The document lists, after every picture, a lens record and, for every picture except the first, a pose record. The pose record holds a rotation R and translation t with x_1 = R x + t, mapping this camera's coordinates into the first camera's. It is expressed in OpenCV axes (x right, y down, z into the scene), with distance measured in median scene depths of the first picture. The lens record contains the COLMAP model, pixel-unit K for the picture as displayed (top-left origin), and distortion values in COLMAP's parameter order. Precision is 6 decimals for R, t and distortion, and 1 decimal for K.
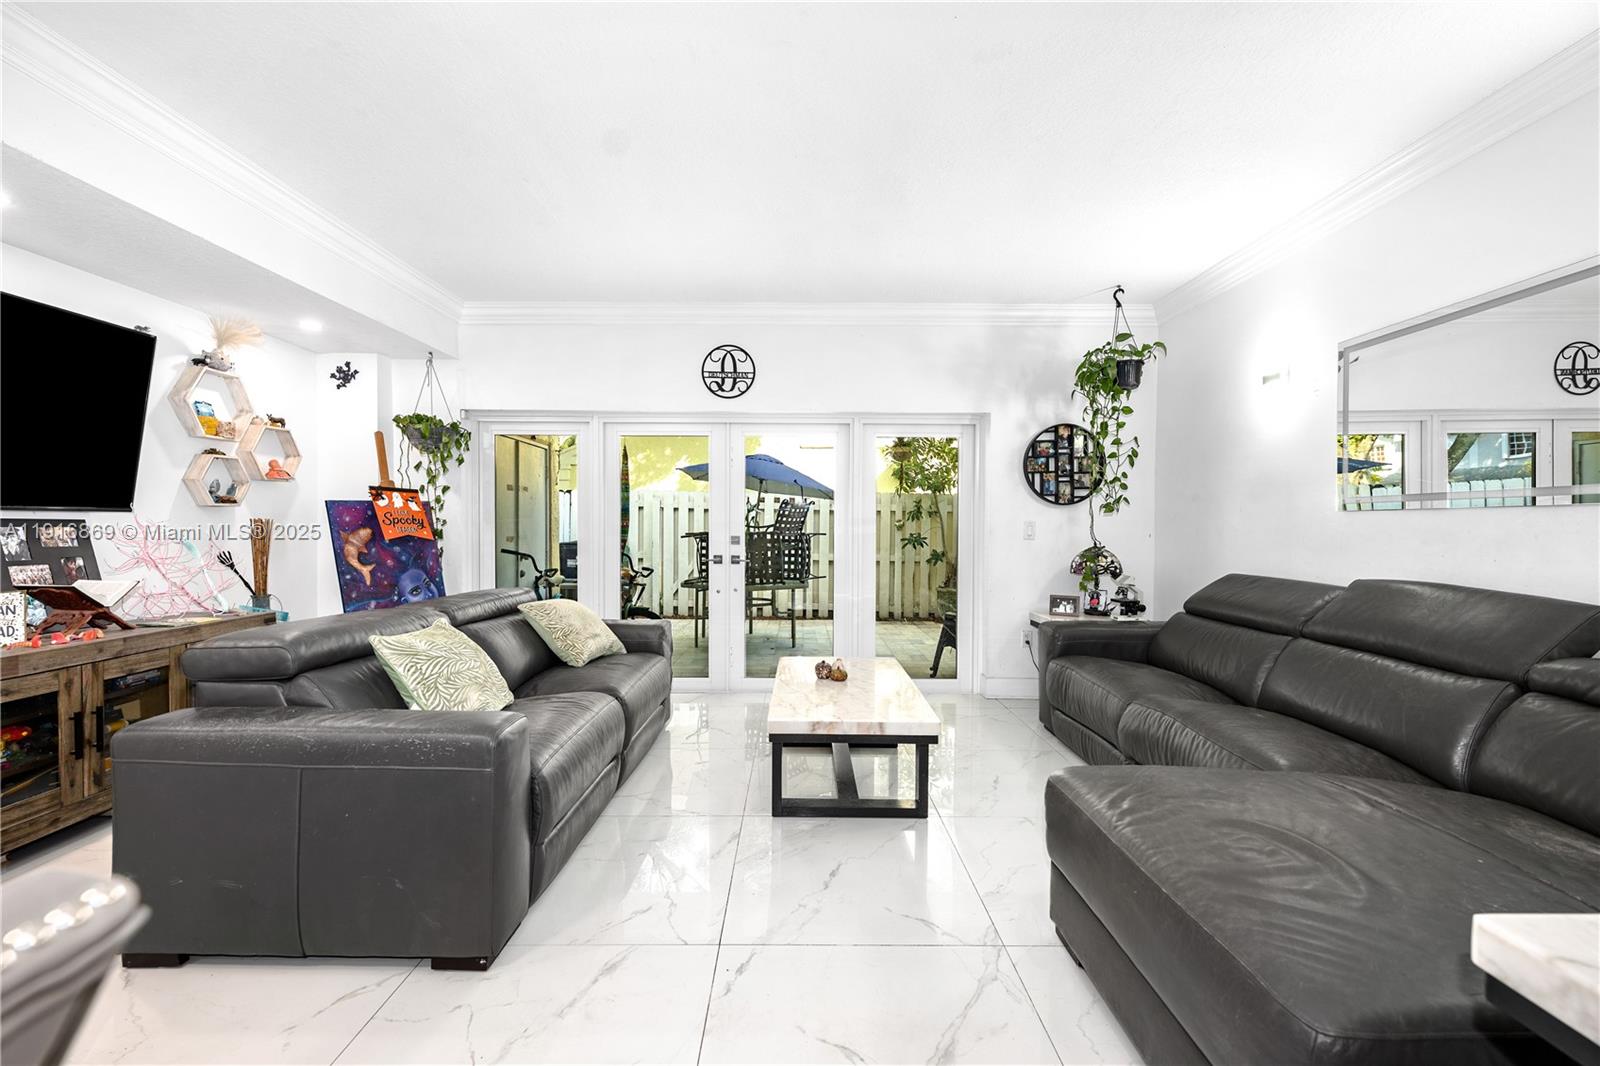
lens RADIAL K [[639.3, 0, 803.9], [0, 639.3, 540.6], [0, 0, 1]] dist [-0.001836, -0.000522]
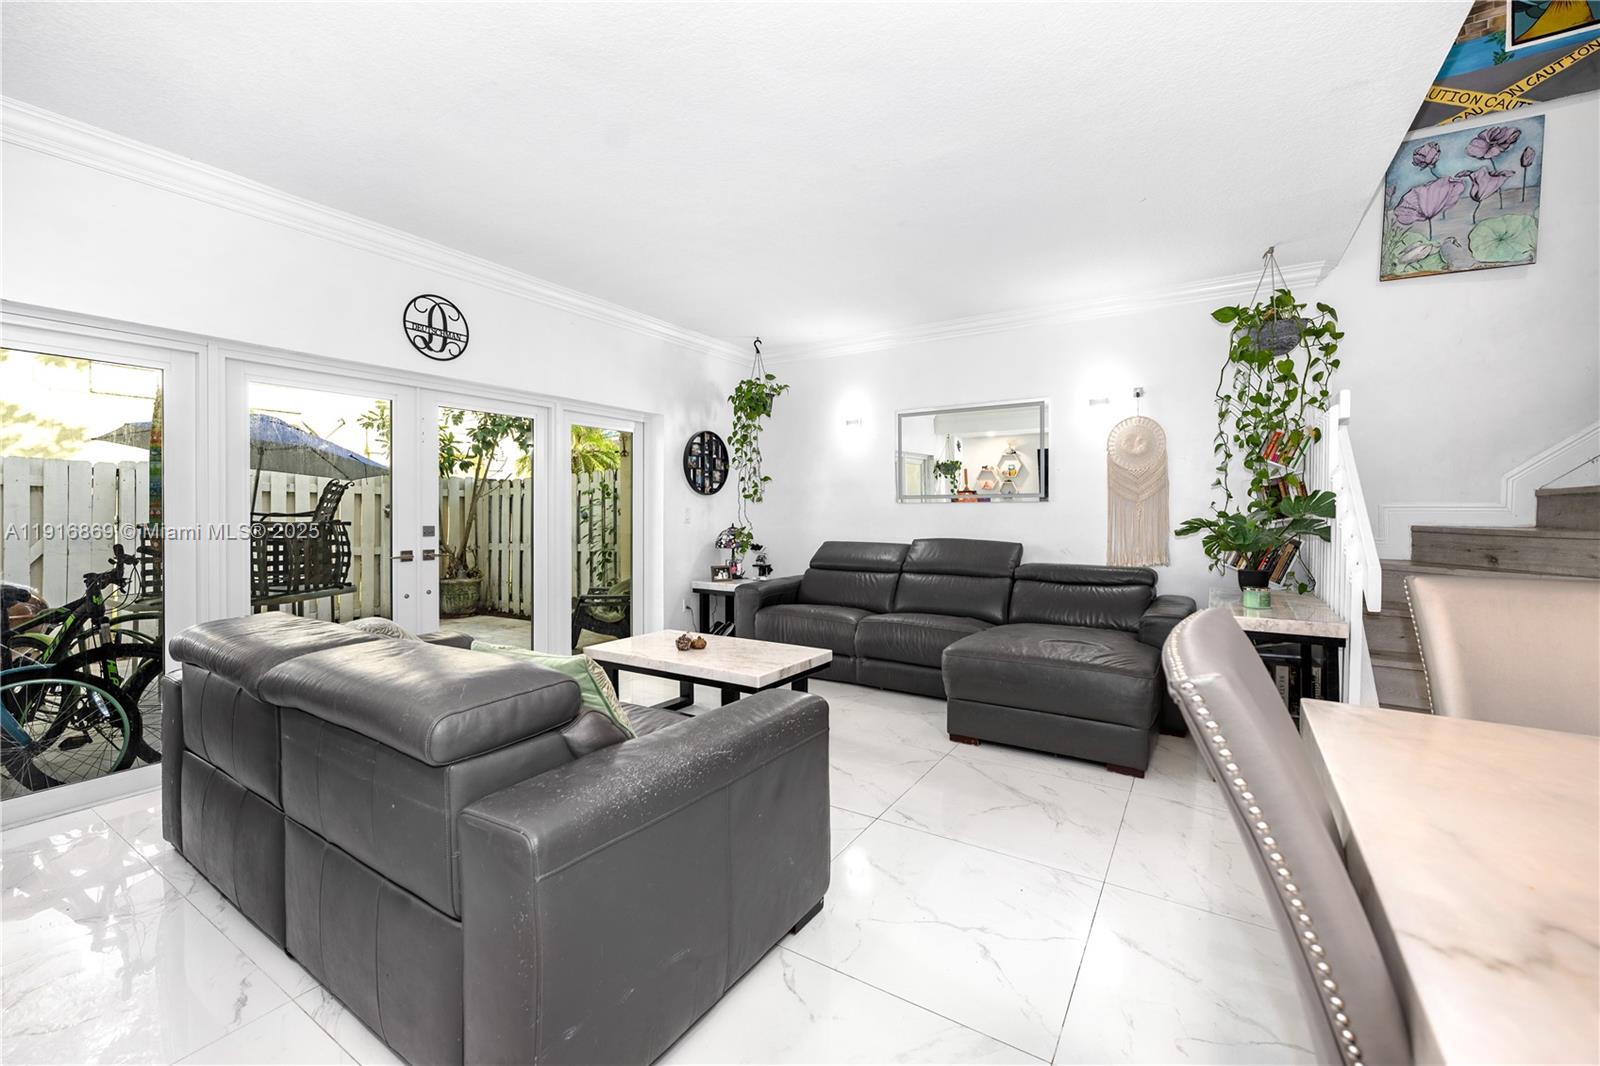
lens RADIAL K [[639.3, 0, 799.1], [0, 639.3, 522.7], [0, 0, 1]] dist [-0.001836, -0.000522]
pose [[0.546458, -0.019695, 0.837255, -0.560499], [0.023880, 0.999683, 0.007930, -0.006937], [-0.837146, 0.015660, 0.546755, 0.156984]]
